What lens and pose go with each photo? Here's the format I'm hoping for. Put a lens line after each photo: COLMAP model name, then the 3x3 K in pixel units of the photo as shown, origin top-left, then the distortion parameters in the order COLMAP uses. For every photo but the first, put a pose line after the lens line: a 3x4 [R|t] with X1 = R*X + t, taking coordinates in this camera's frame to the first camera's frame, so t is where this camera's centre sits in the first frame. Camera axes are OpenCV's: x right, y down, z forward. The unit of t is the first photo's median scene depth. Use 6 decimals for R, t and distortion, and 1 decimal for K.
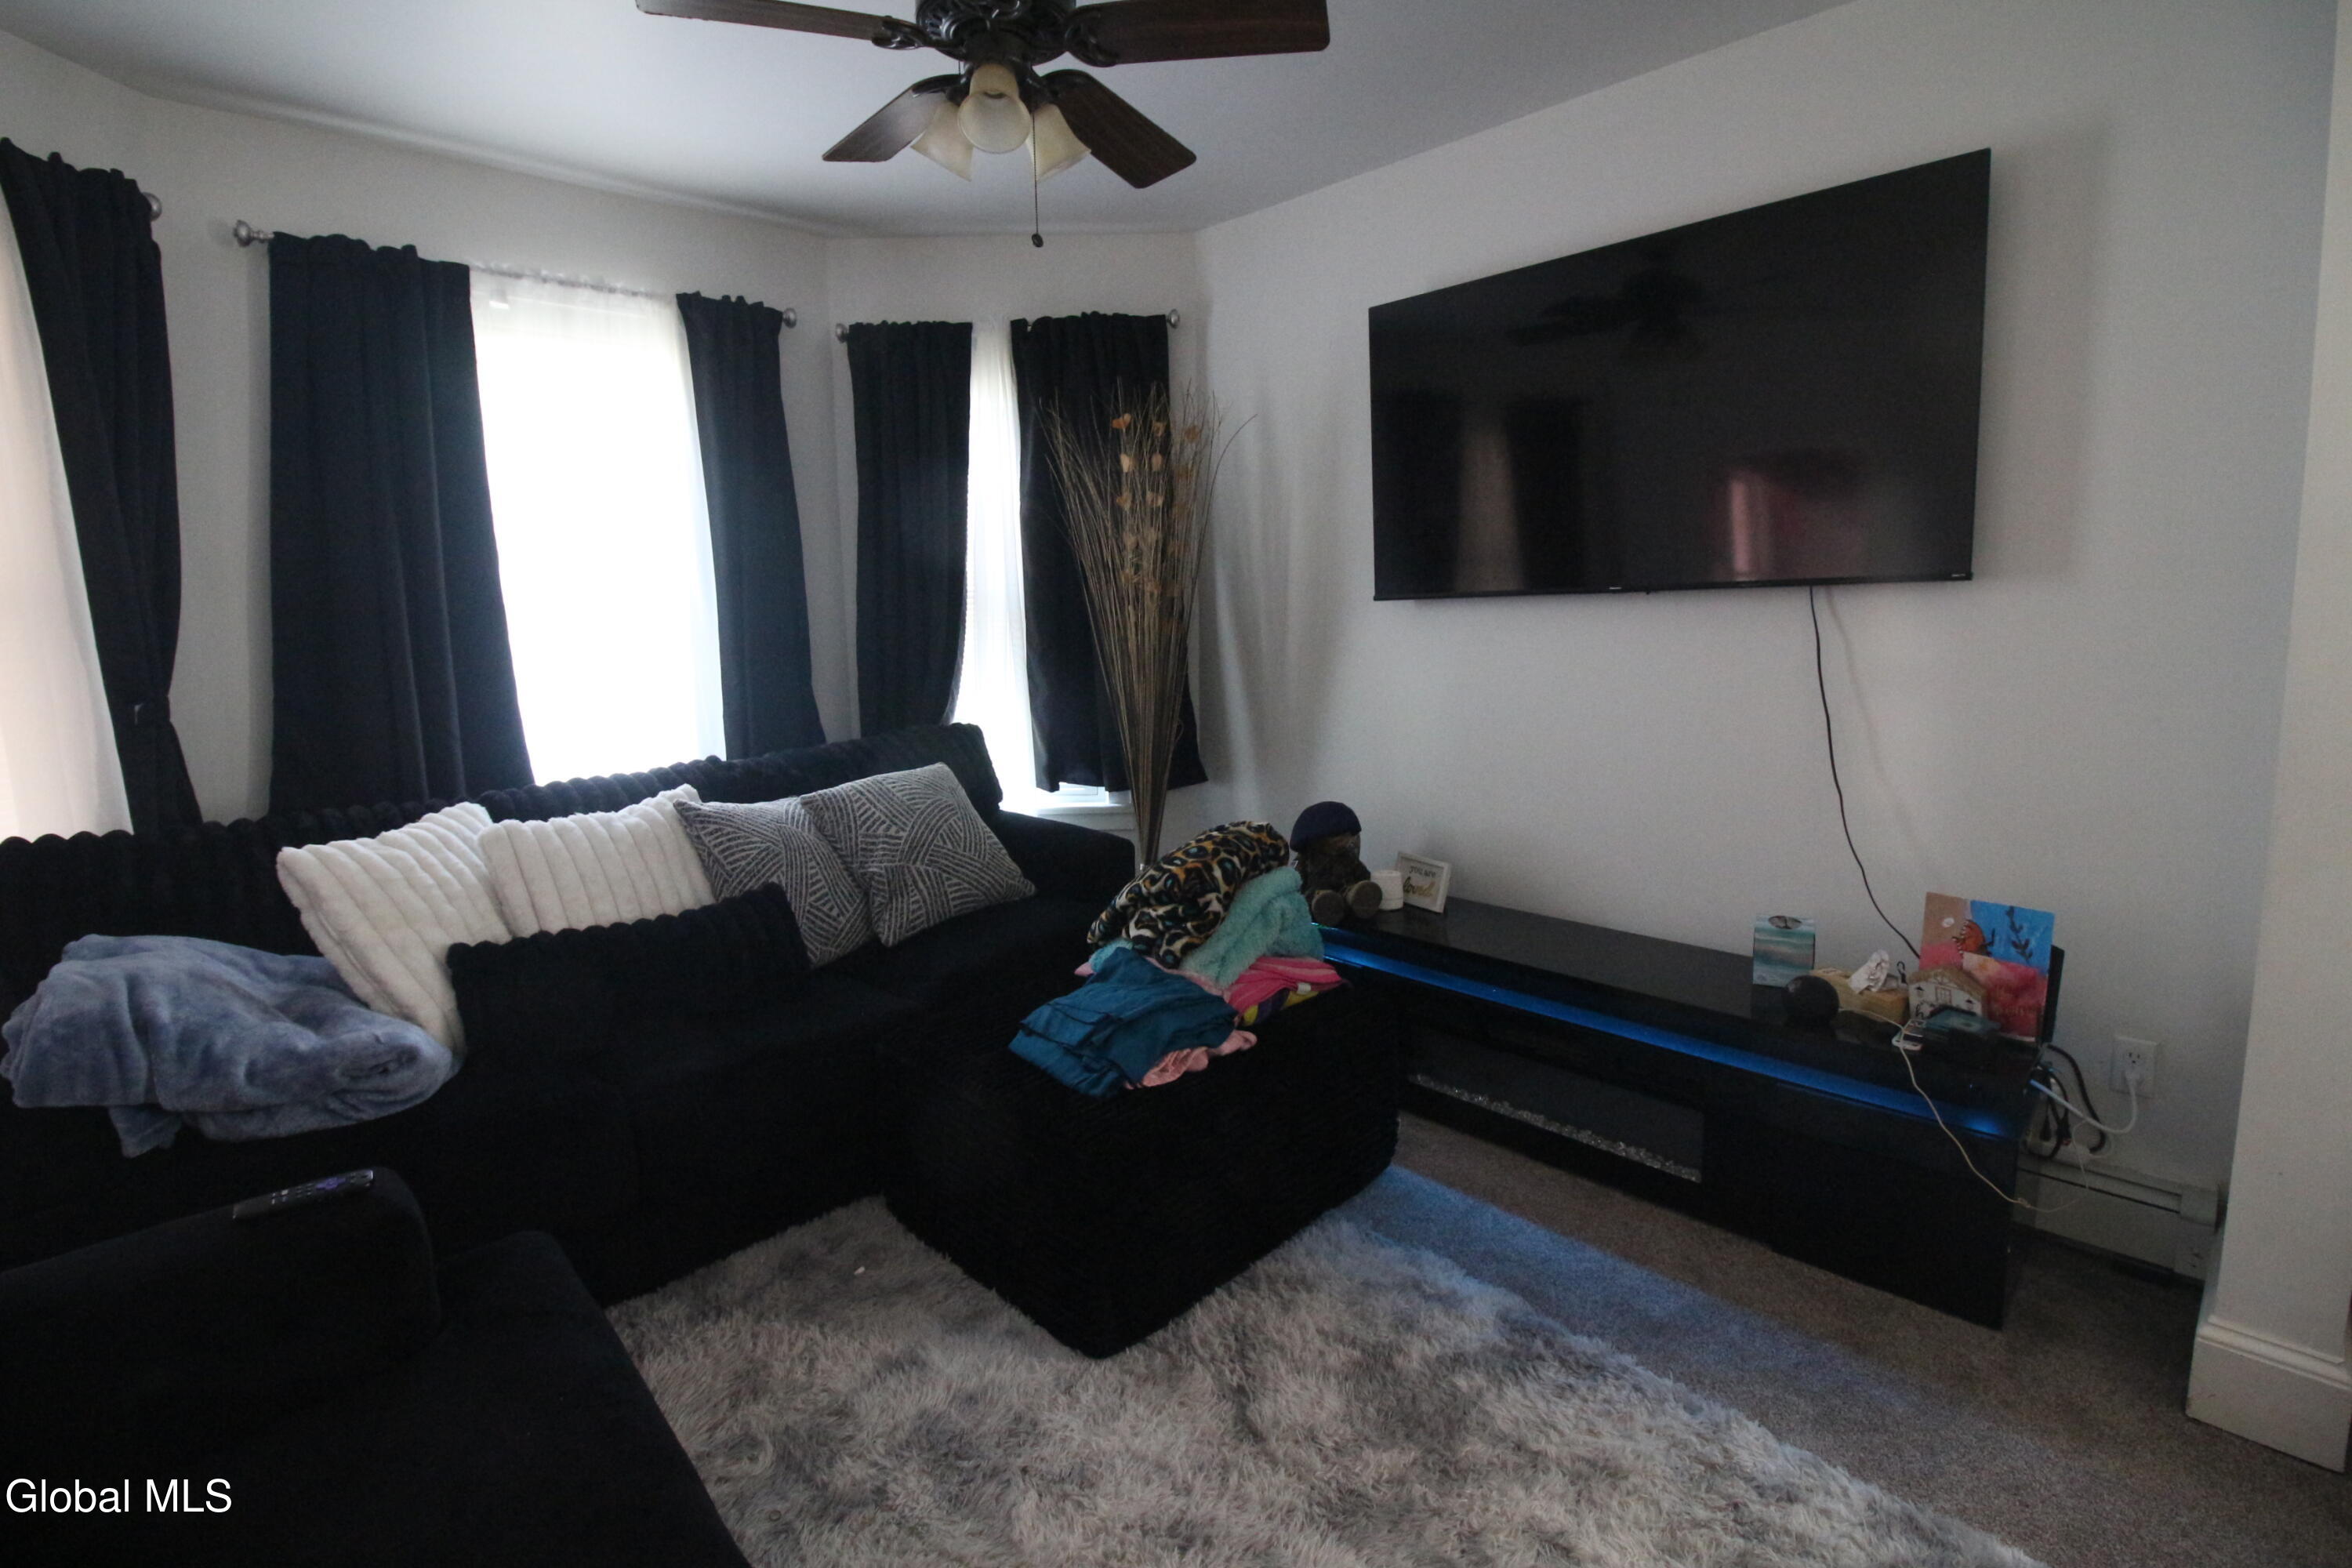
lens RADIAL K [[1077.8, 0, 1169.4], [0, 1077.8, 749.2], [0, 0, 1]] dist [0.001658, -0.013785]
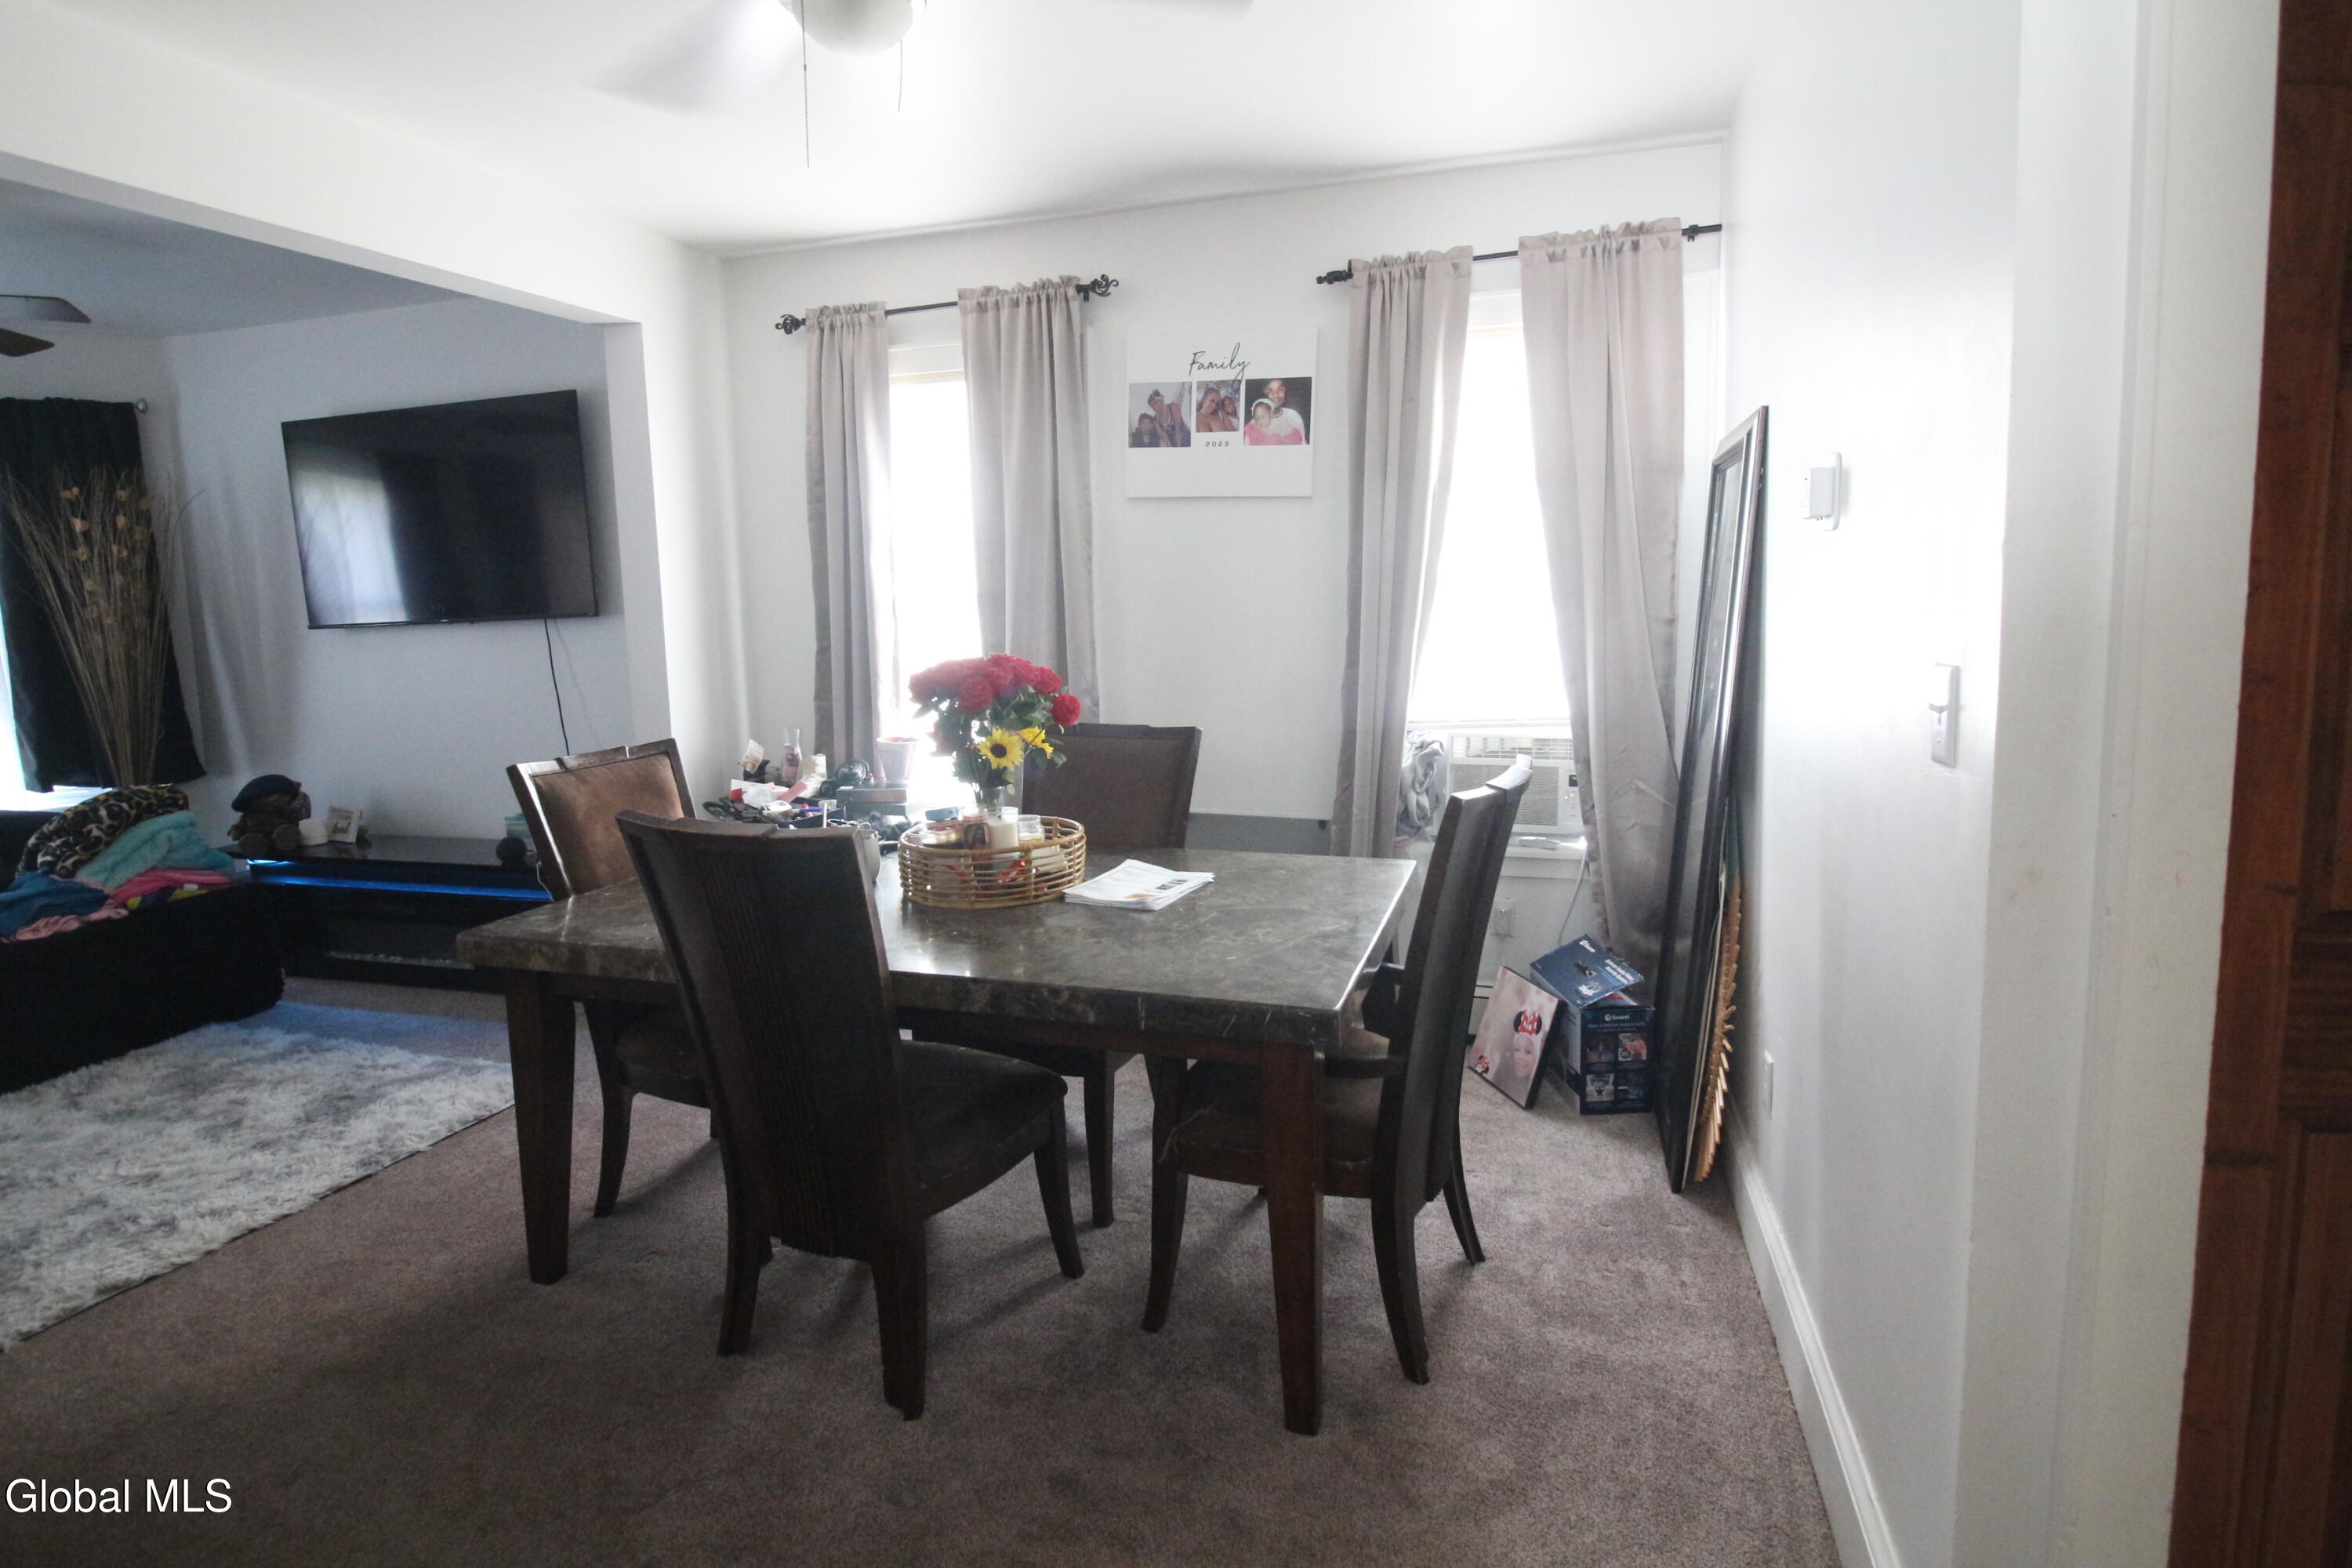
lens RADIAL K [[1170.0, 0, 1177.2], [0, 1170.0, 762.6], [0, 0, 1]] dist [0.000335, -0.016424]
pose [[0.866598, -0.062444, 0.495085, 0.532600], [0.073032, 0.997328, -0.002044, 0.153492], [-0.493634, 0.037928, 0.868842, -1.107190]]
